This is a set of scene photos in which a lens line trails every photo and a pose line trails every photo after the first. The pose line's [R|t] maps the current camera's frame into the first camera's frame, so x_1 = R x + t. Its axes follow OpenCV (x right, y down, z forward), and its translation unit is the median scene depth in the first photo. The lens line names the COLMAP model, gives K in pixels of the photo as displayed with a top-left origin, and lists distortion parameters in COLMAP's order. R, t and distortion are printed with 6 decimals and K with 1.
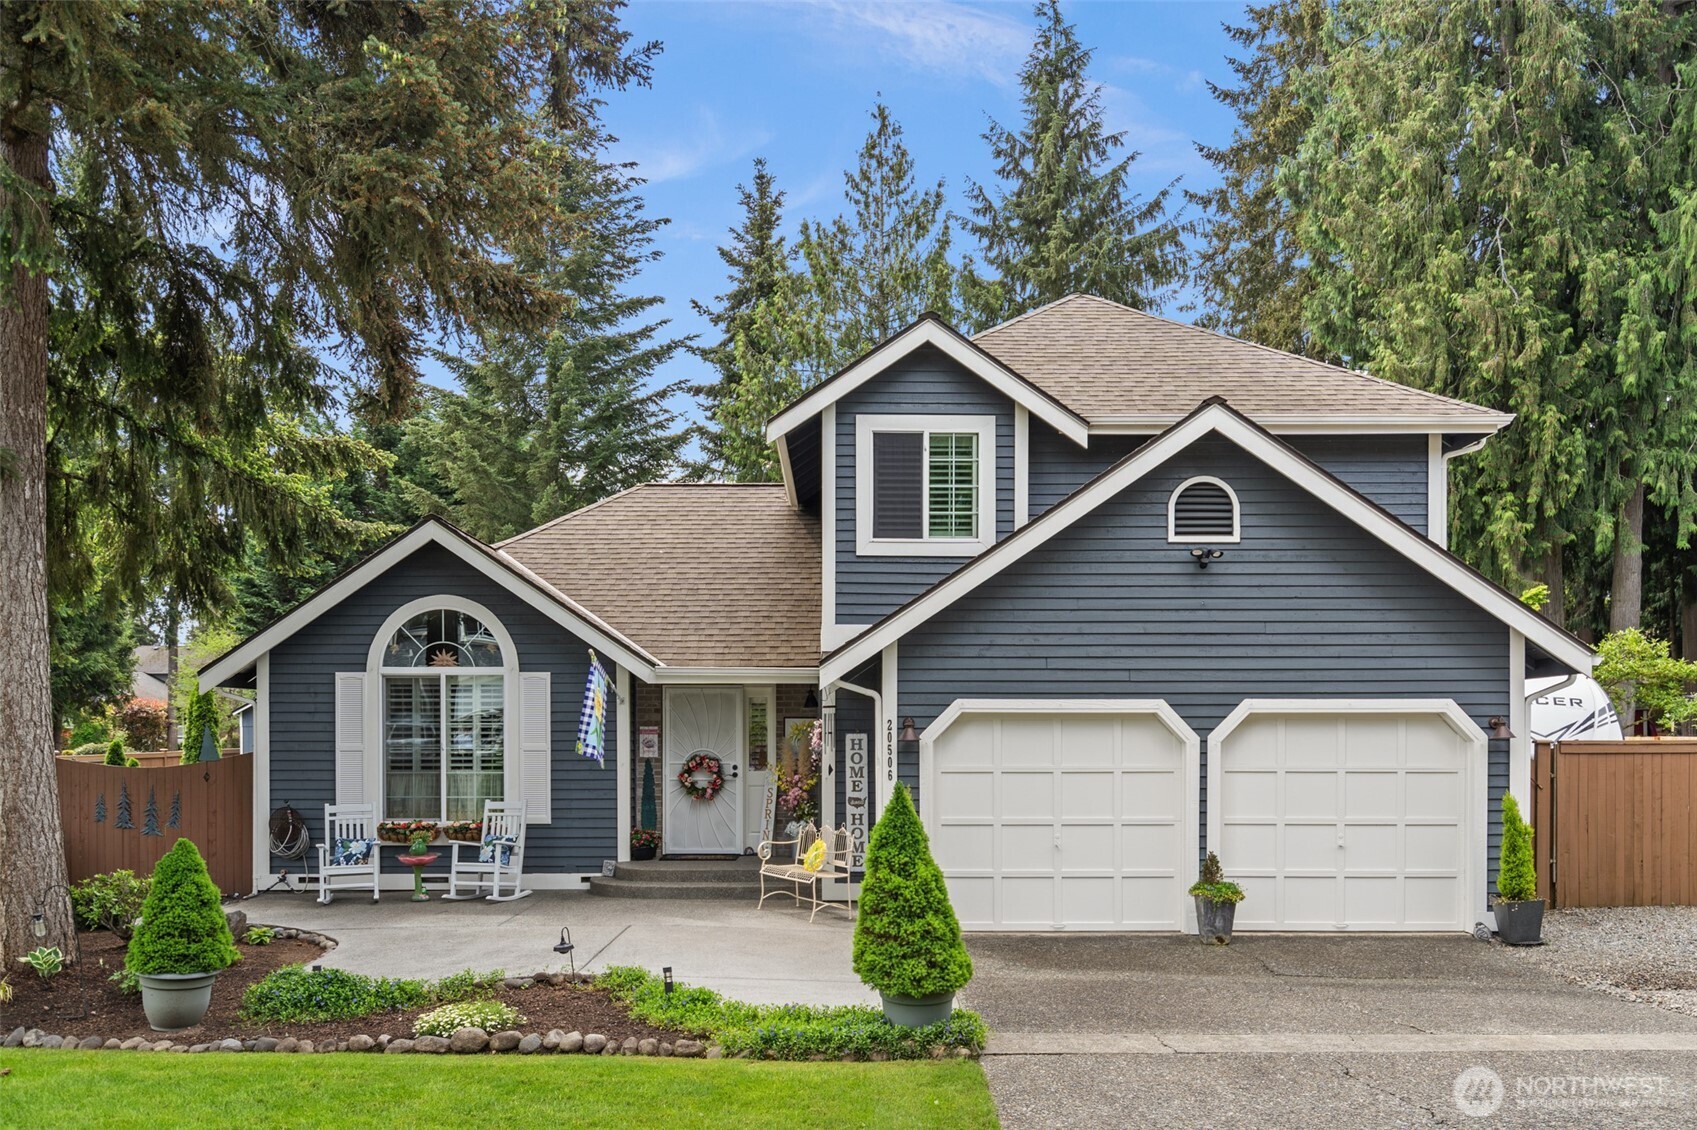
lens RADIAL K [[1409.0, 0, 846.3], [0, 1409.0, 724.1], [0, 0, 1]] dist [0.008214, 0.005912]
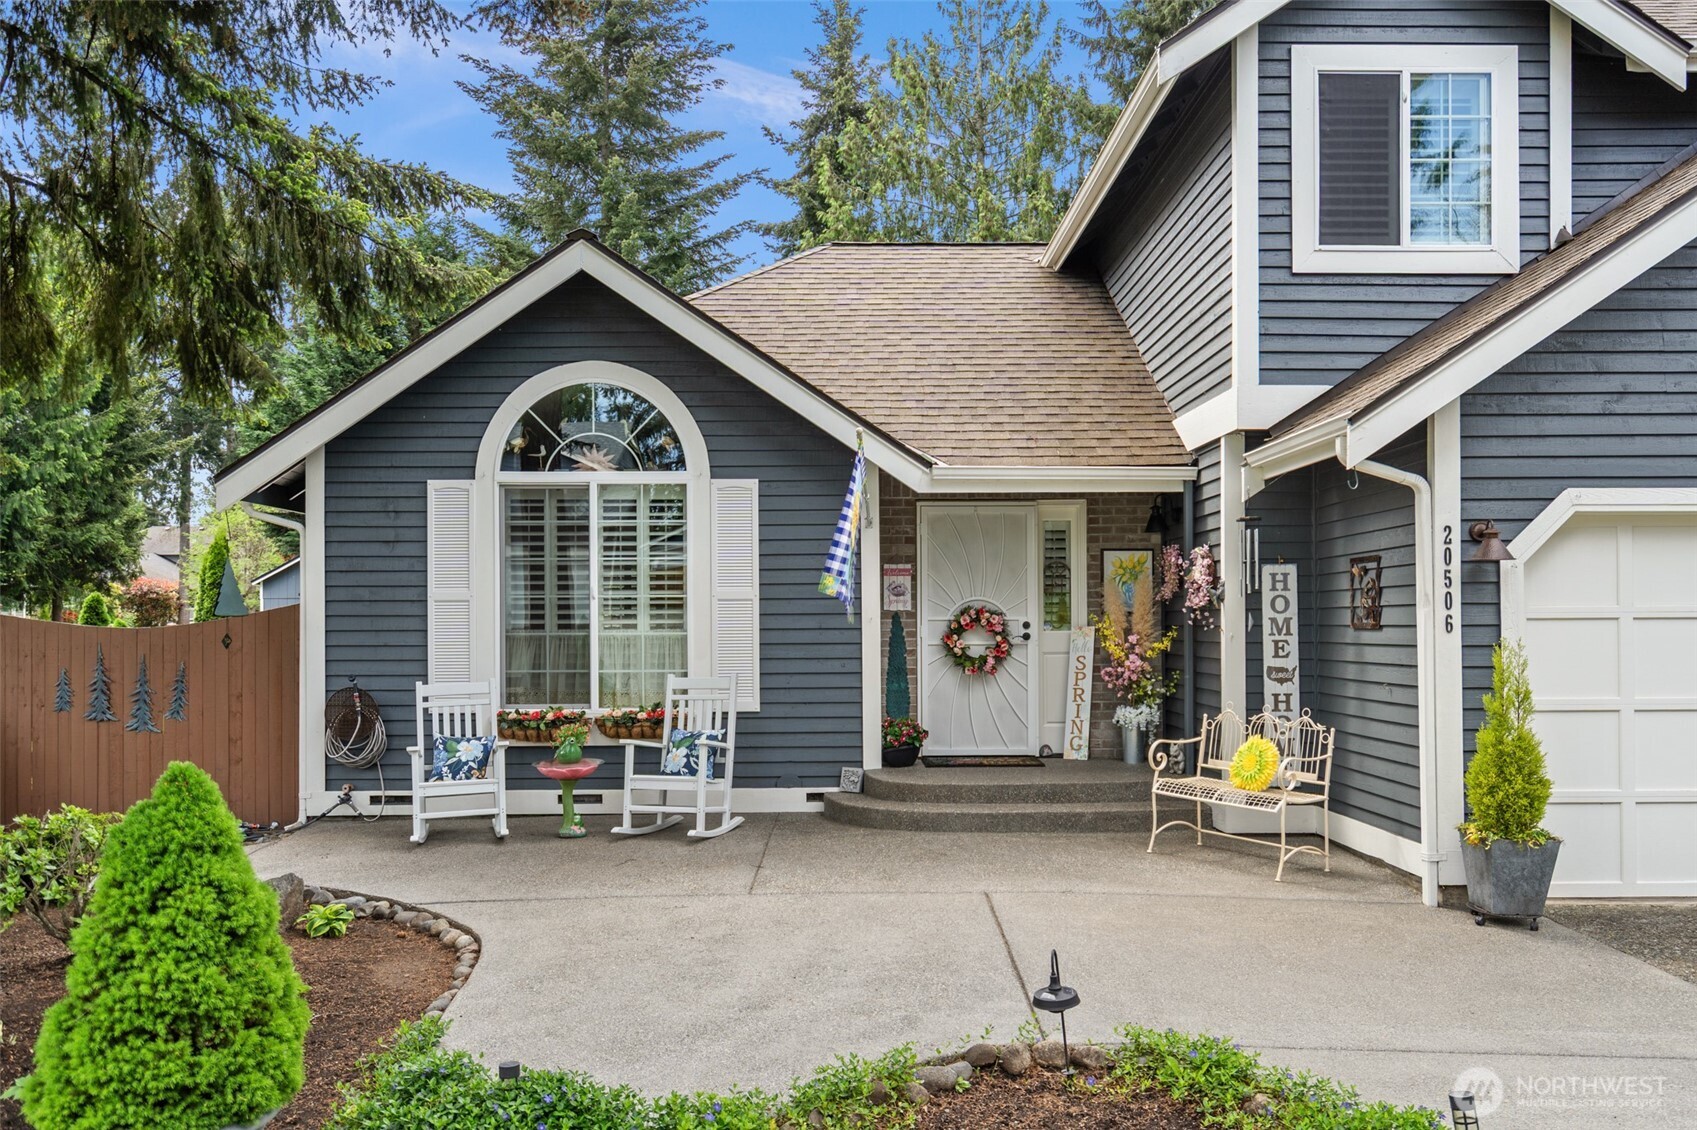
lens RADIAL K [[1333.1, 0, 854.4], [0, 1333.1, 601.4], [0, 0, 1]] dist [0.009484, -0.005822]
pose [[0.999820, -0.003973, 0.018565, -0.176843], [0.004116, 0.999962, -0.007695, 0.024674], [-0.018533, 0.007770, 0.999798, 0.381900]]
